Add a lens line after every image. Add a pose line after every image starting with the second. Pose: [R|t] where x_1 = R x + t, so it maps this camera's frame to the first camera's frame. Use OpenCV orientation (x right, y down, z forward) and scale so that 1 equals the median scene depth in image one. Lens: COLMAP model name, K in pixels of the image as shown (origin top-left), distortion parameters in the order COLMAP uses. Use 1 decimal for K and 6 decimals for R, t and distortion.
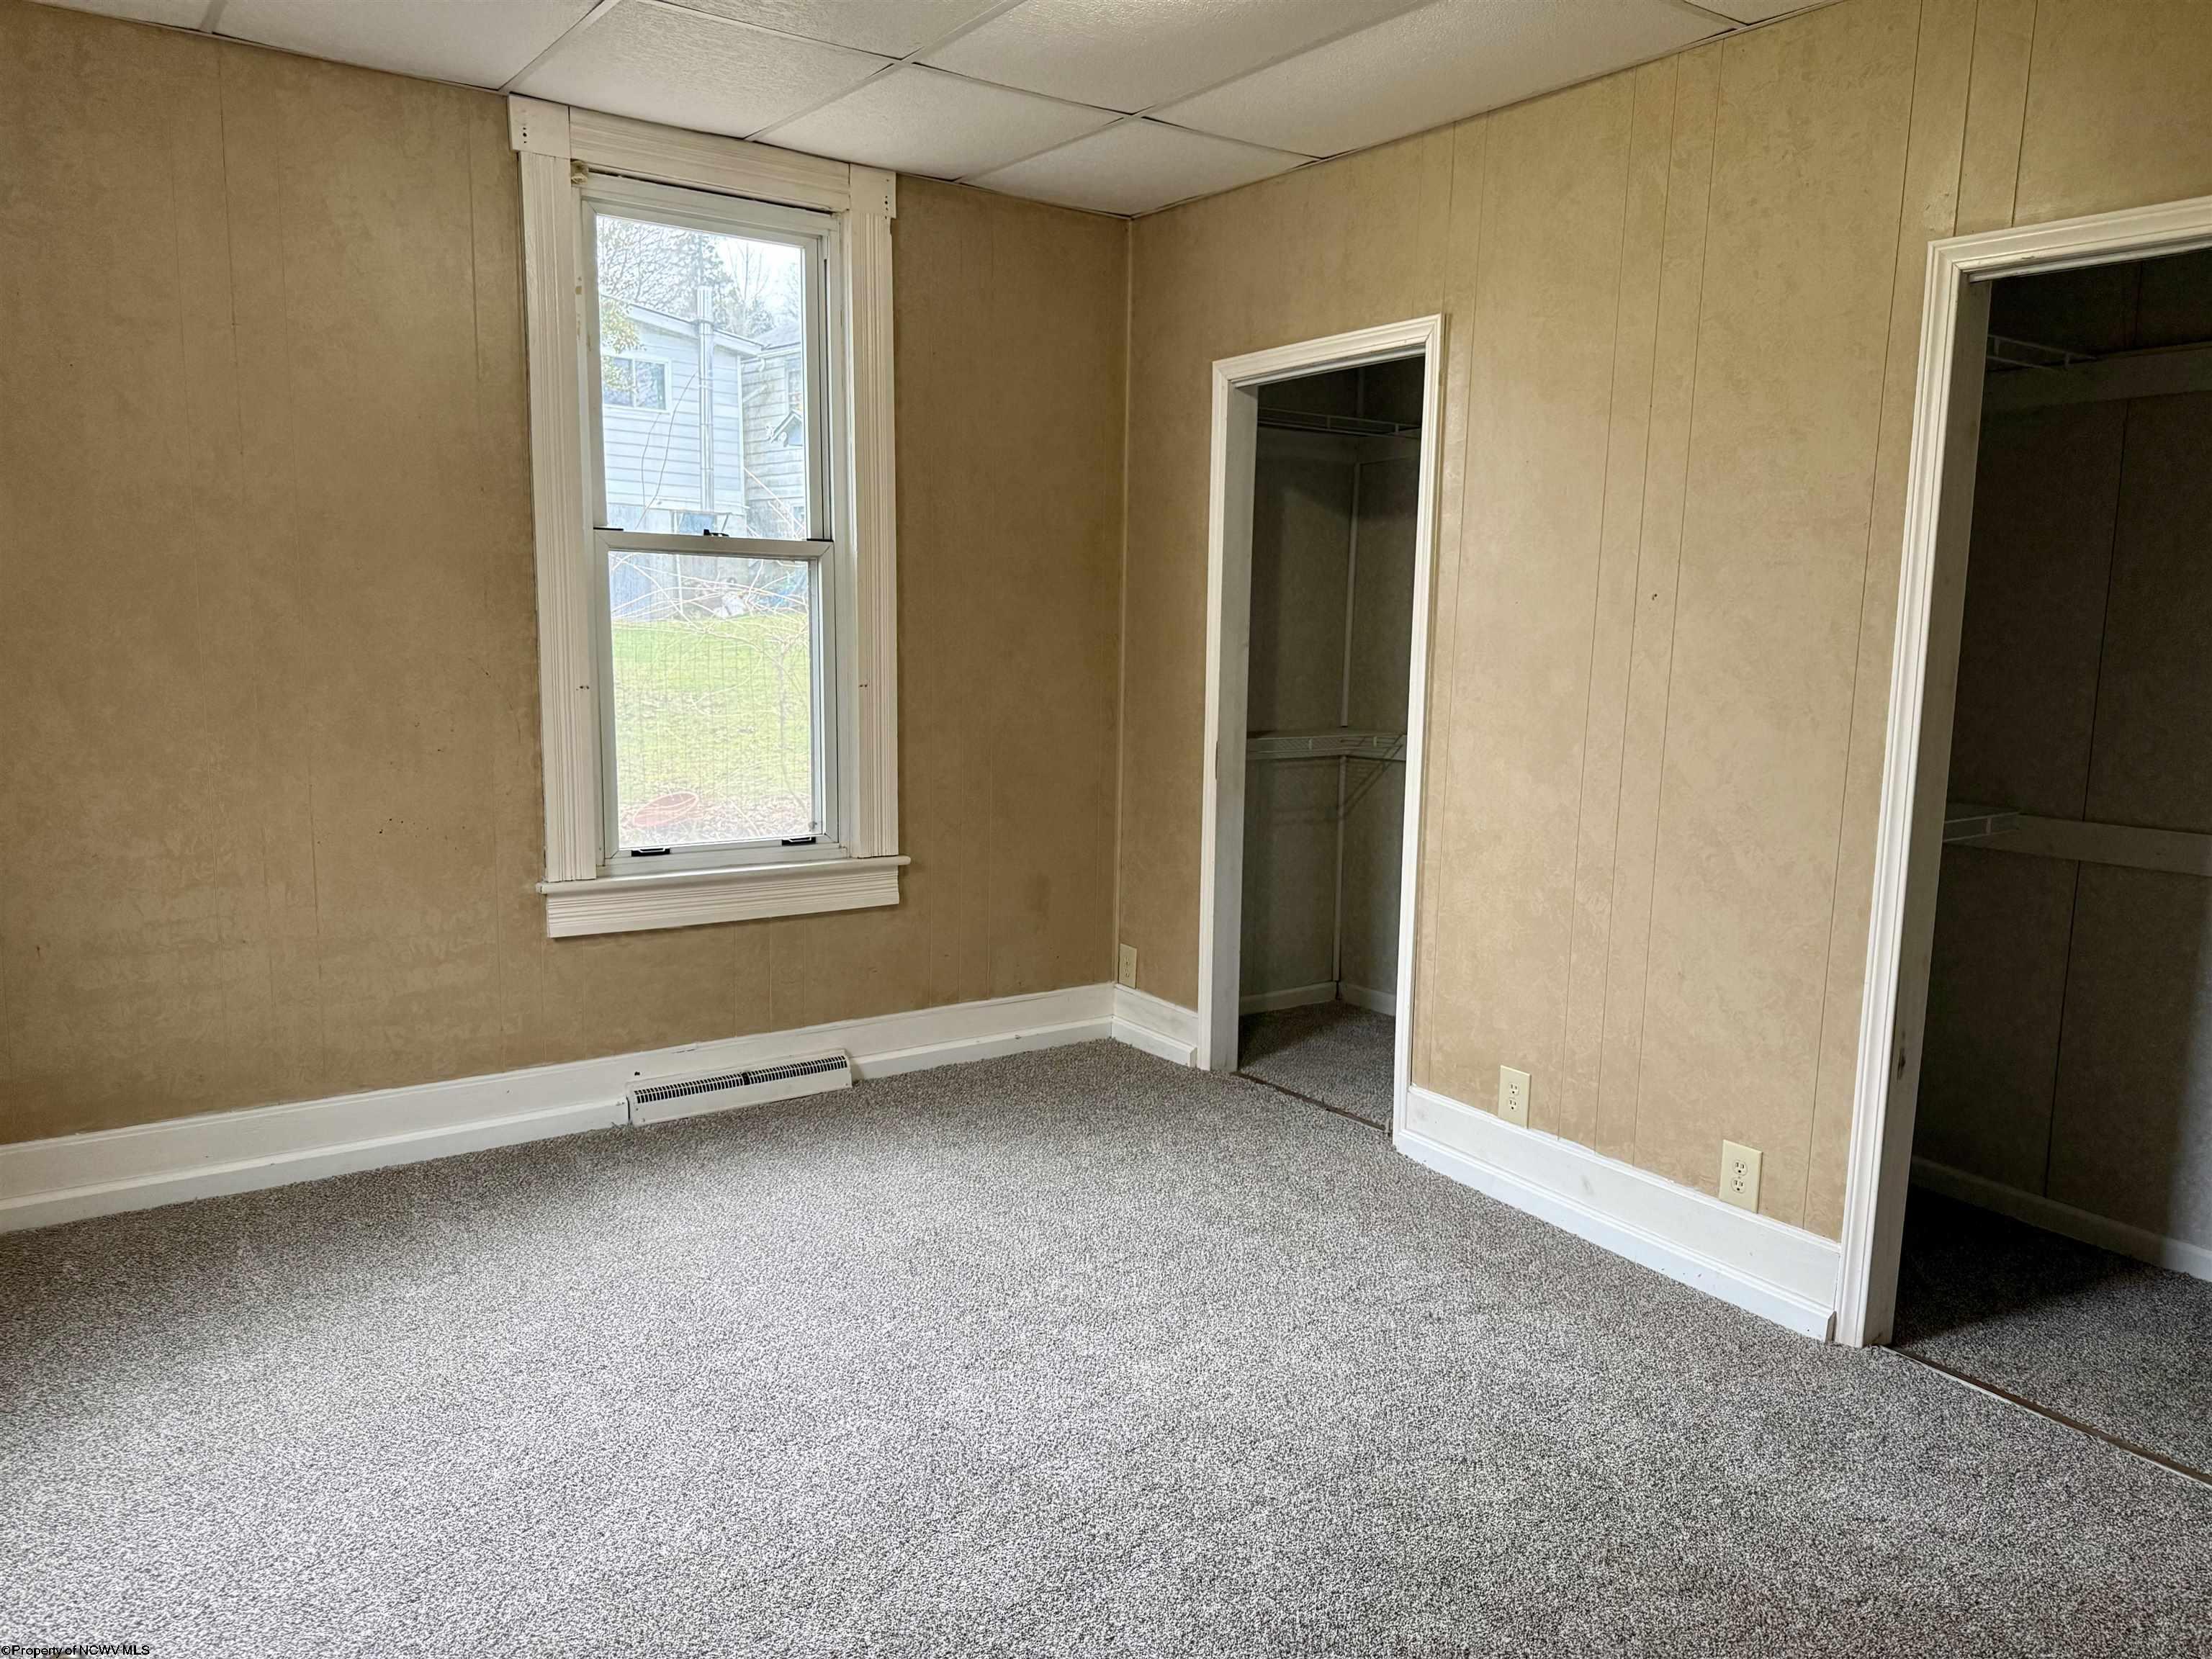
lens RADIAL K [[1545.2, 0, 1103.6], [0, 1545.2, 834.4], [0, 0, 1]] dist [0.117965, -0.182404]
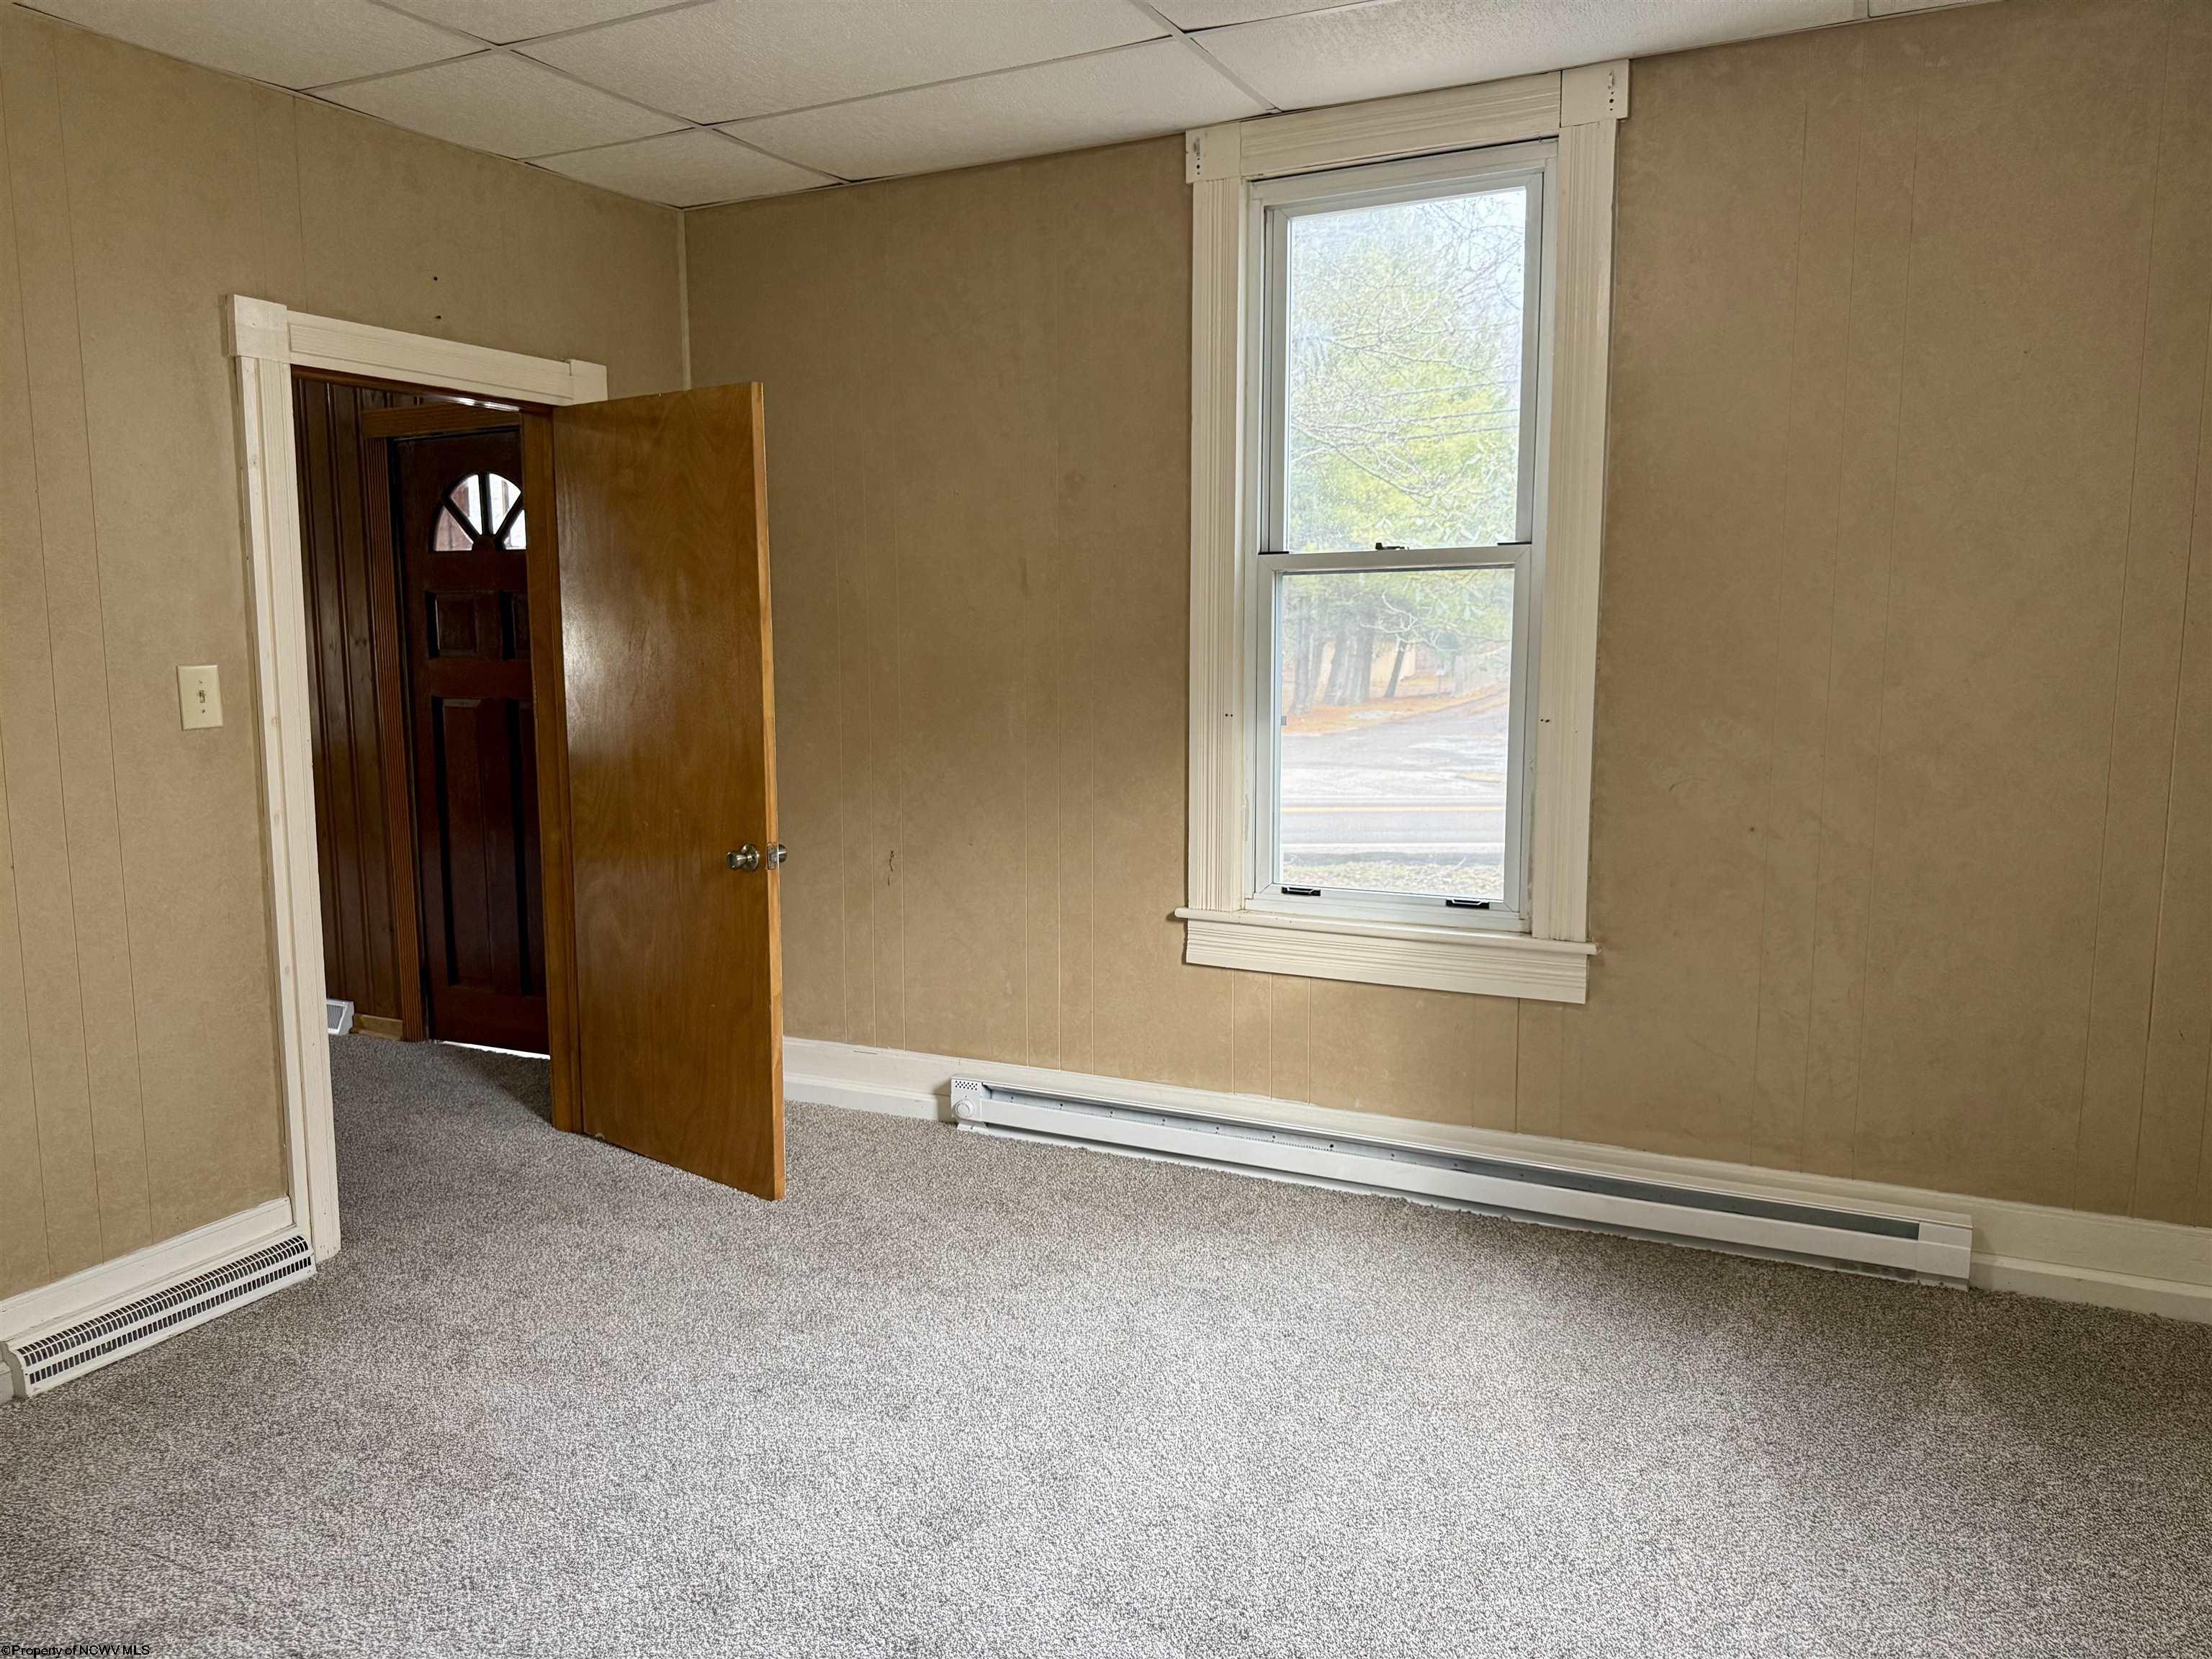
lens RADIAL K [[1545.2, 0, 1103.6], [0, 1545.2, 834.4], [0, 0, 1]] dist [0.117965, -0.182404]
pose [[0.468444, 0.094067, -0.878471, 0.460829], [-0.115069, 0.992342, 0.044900, -0.049425], [0.875968, 0.080051, 0.475681, 0.437886]]
